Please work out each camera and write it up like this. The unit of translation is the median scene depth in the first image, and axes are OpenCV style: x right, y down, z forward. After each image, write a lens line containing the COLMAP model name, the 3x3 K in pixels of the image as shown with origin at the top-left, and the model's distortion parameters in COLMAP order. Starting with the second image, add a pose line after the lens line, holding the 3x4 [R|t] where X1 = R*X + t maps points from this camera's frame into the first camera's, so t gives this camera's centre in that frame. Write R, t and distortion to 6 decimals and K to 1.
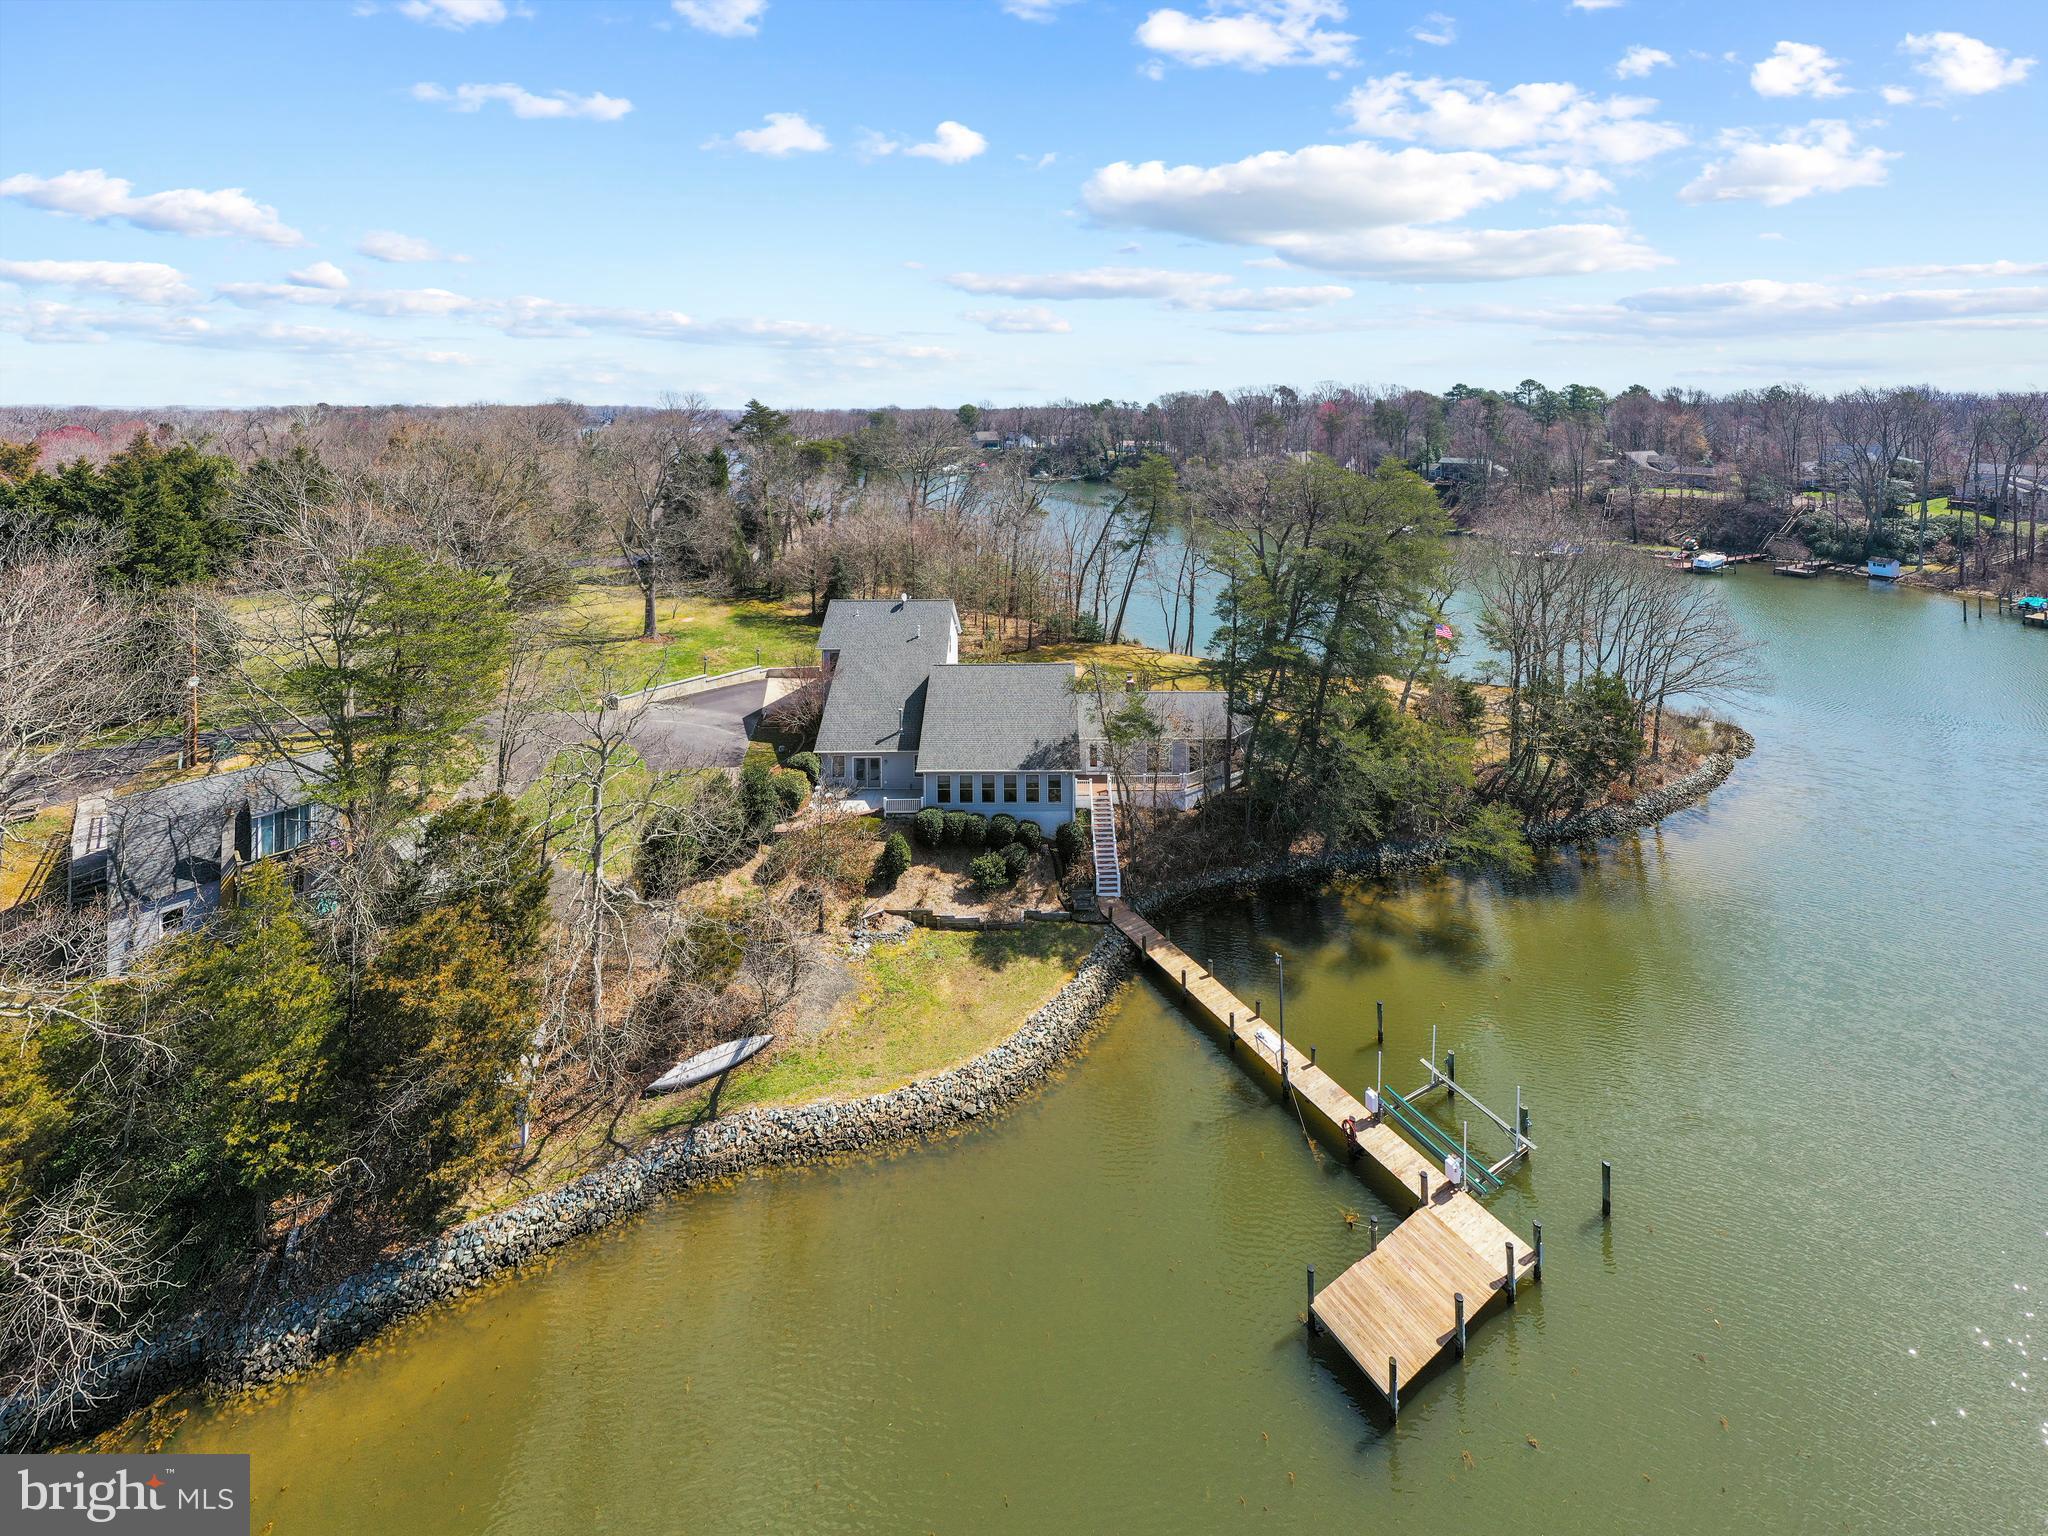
lens RADIAL K [[825.7, 0, 1026.4], [0, 825.7, 410.1], [0, 0, 1]] dist [0.001478, -0.000245]
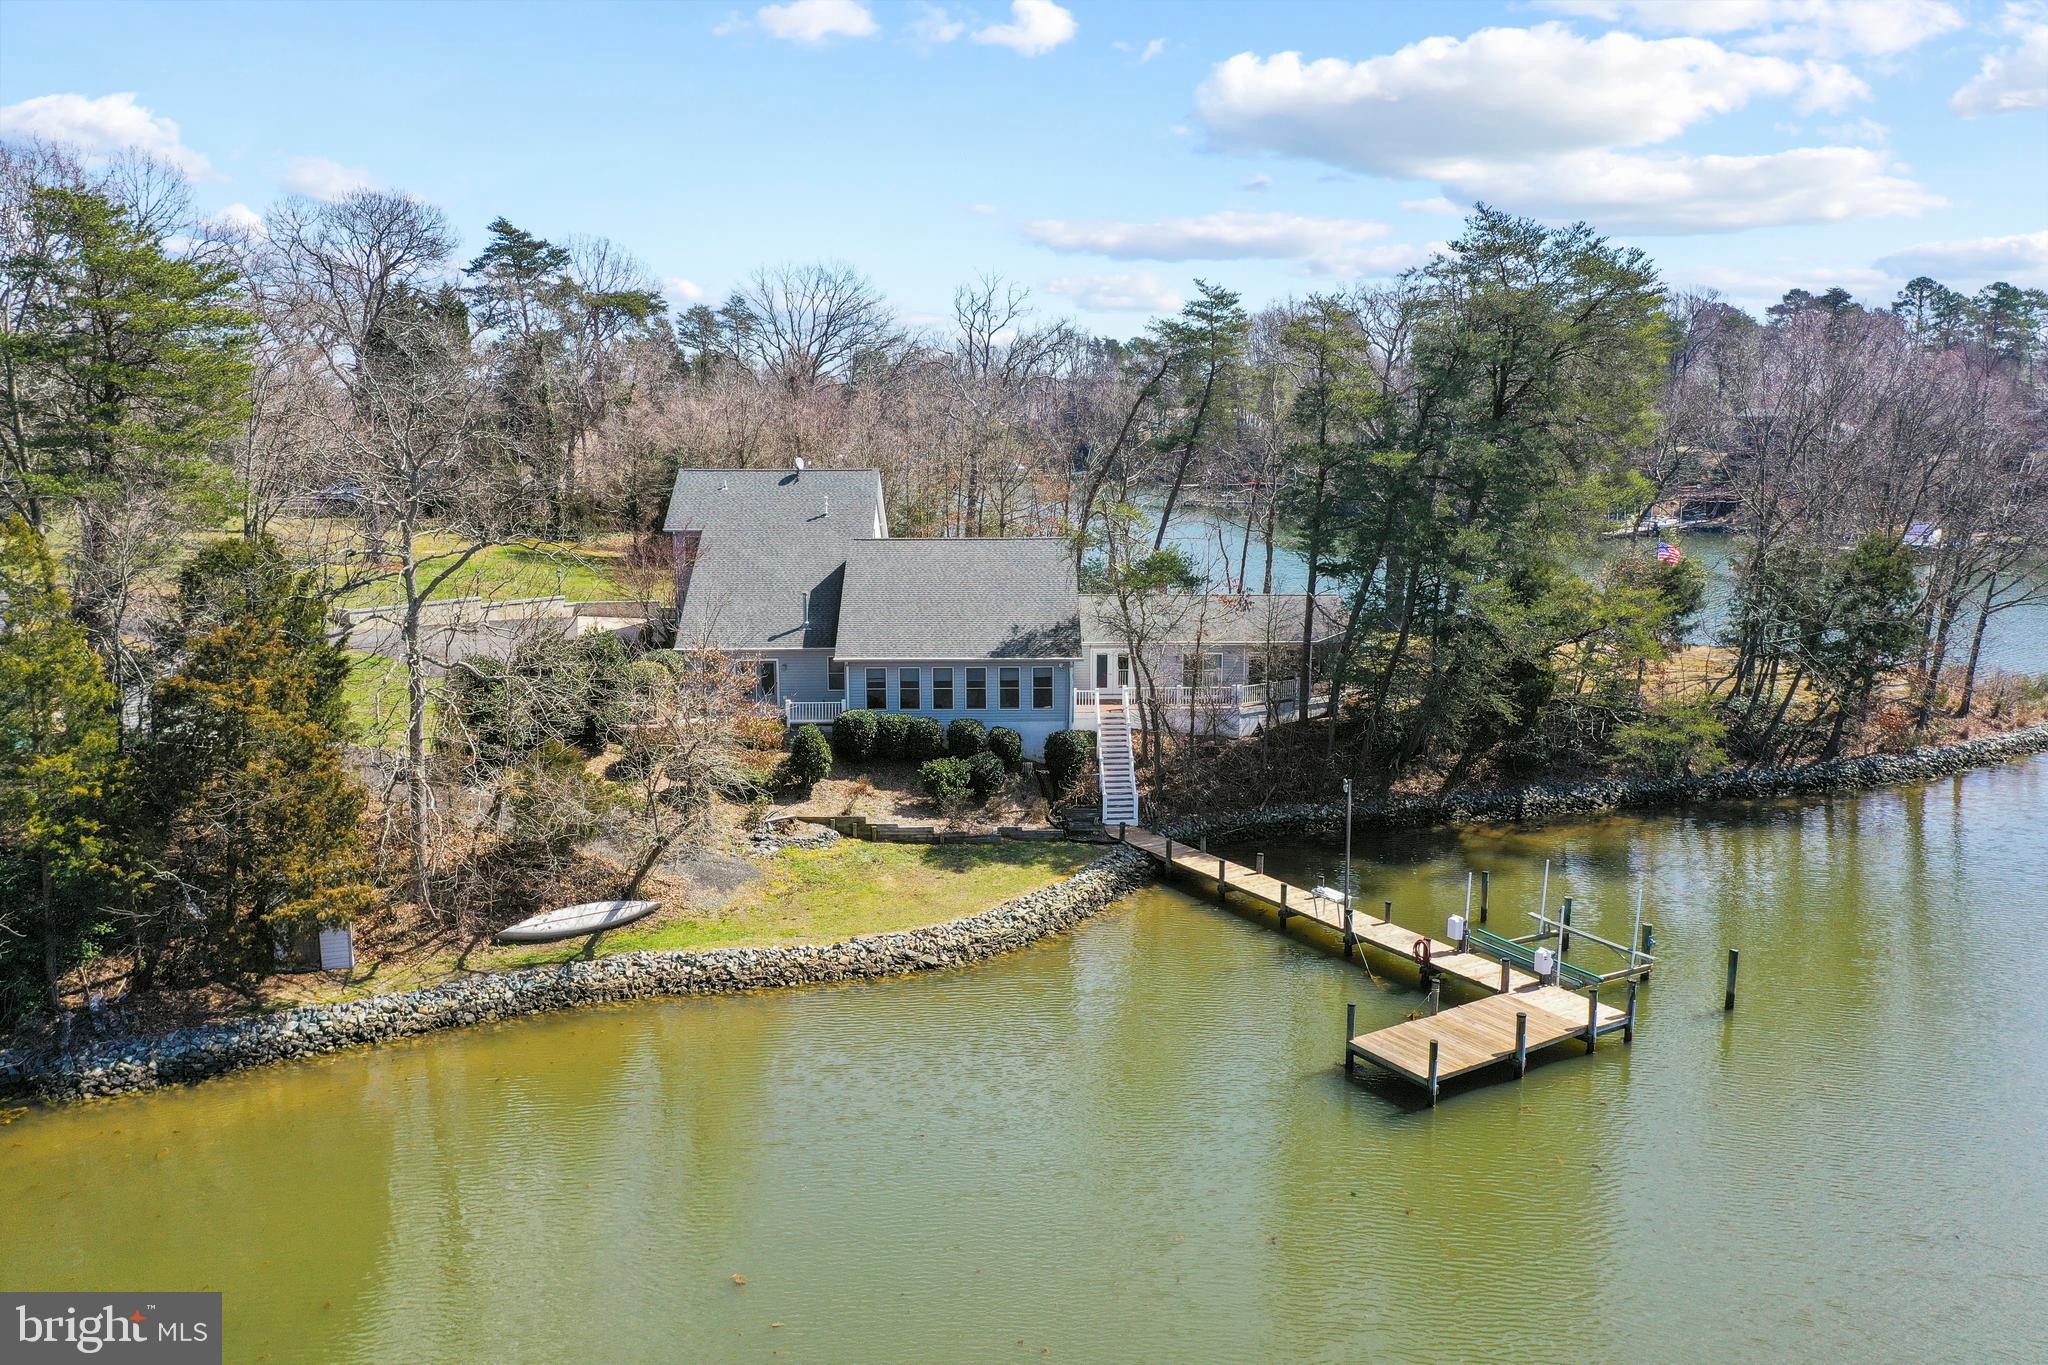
lens RADIAL K [[1608.8, 0, 1022.8], [0, 1608.8, 672.4], [0, 0, 1]] dist [-0.010080, 0.000128]
pose [[0.999750, -0.000035, 0.022351, -0.012493], [-0.003669, 0.986178, 0.165648, 0.268625], [-0.022048, -0.165688, 0.985932, -0.319198]]
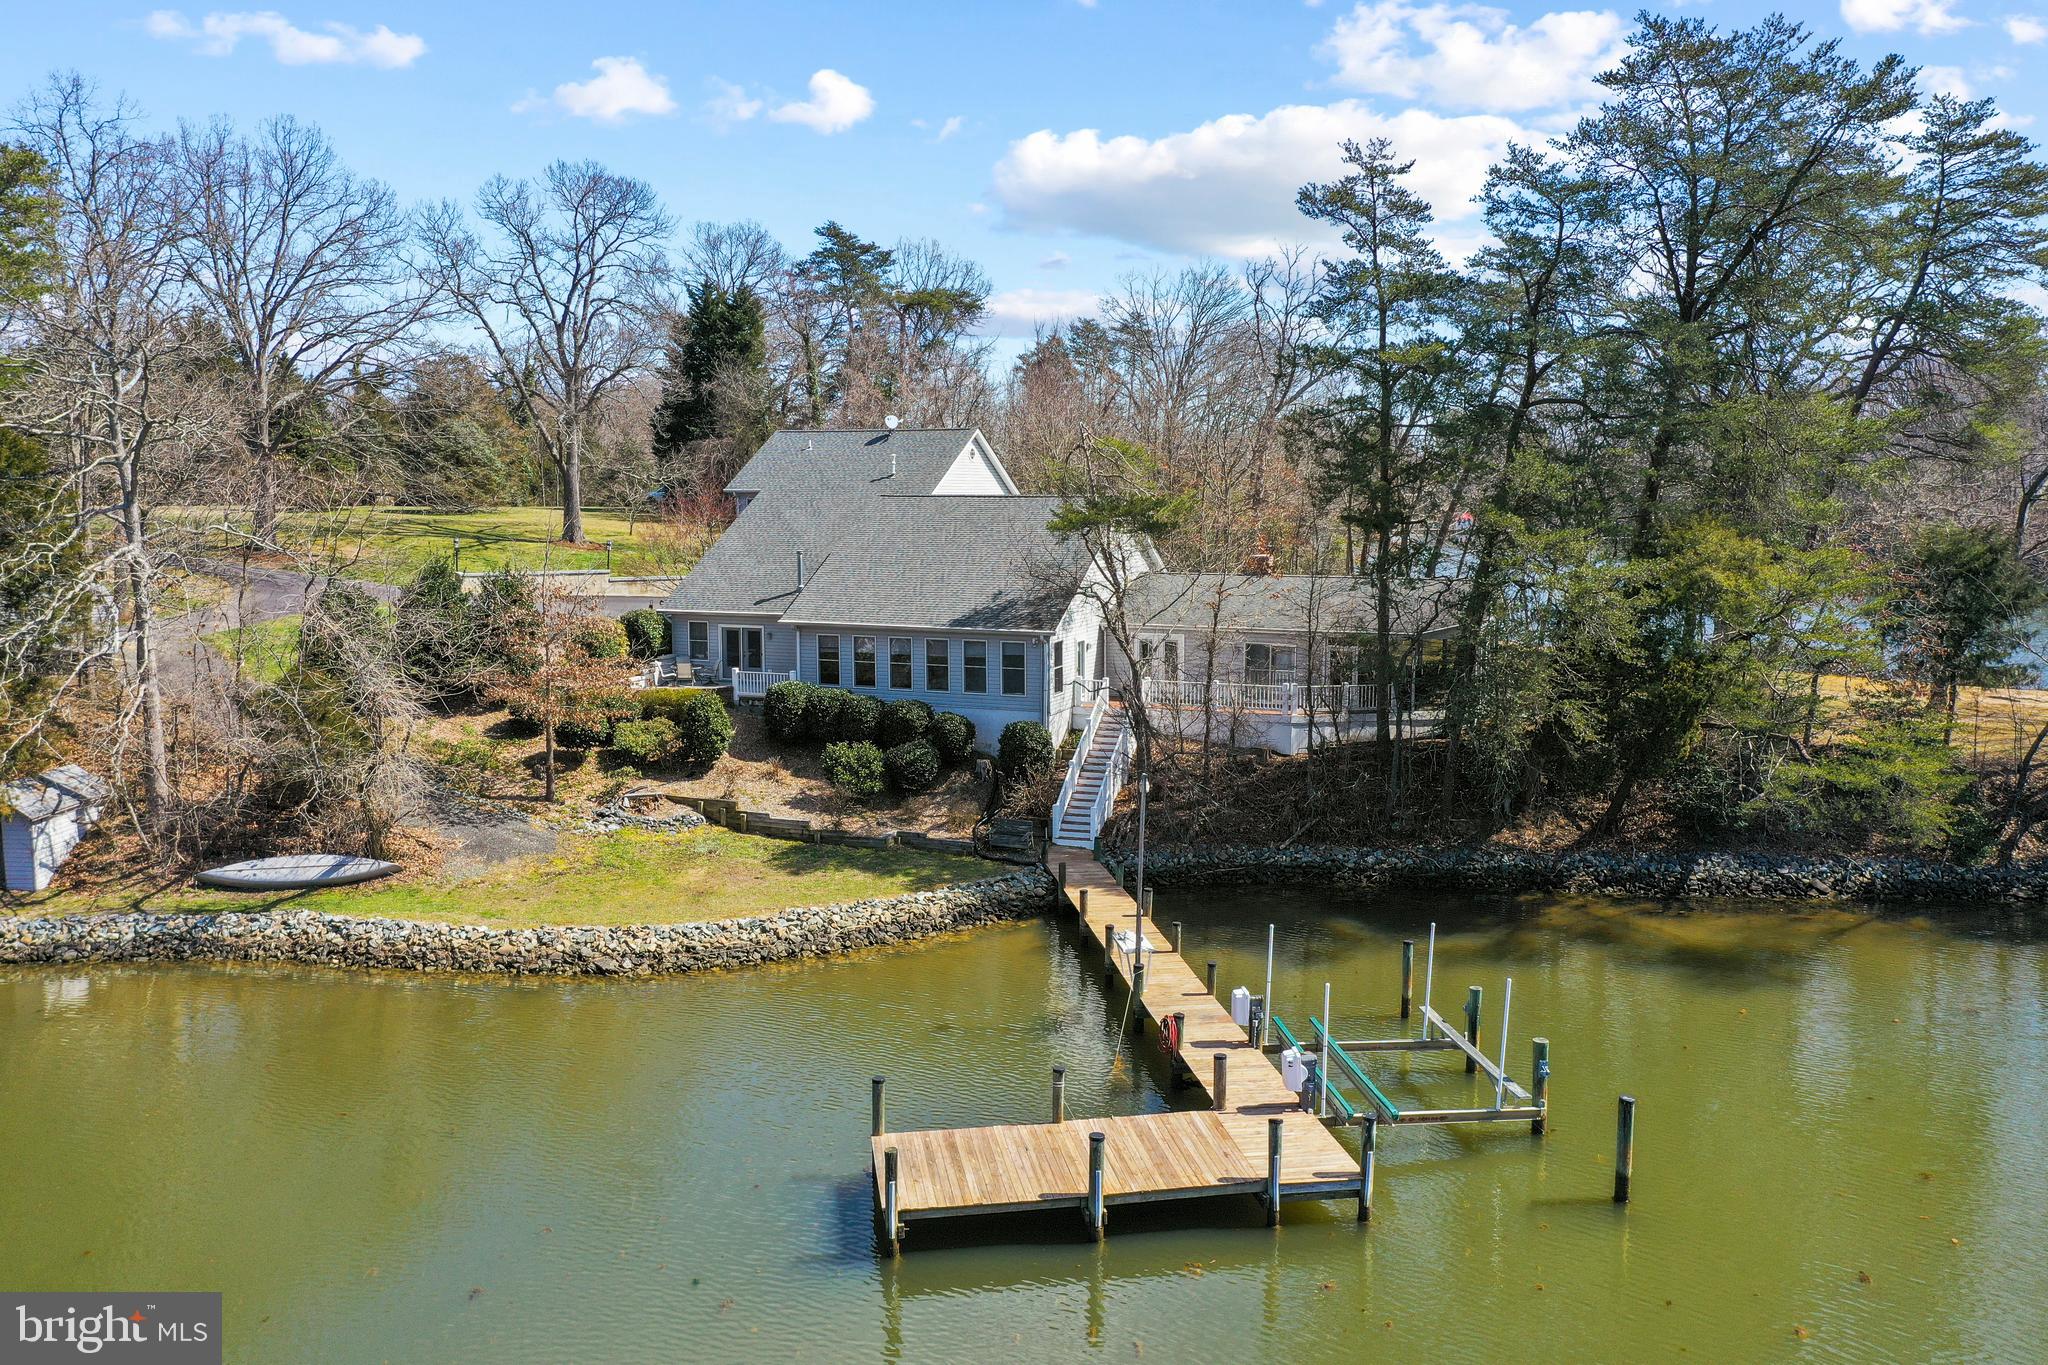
lens RADIAL K [[1608.8, 0, 1022.8], [0, 1608.8, 672.4], [0, 0, 1]] dist [-0.010080, 0.000128]
pose [[0.929151, 0.048383, -0.366522, 0.484094], [-0.005595, 0.993126, 0.116914, 0.395264], [0.369659, -0.106580, 0.923035, 0.059434]]
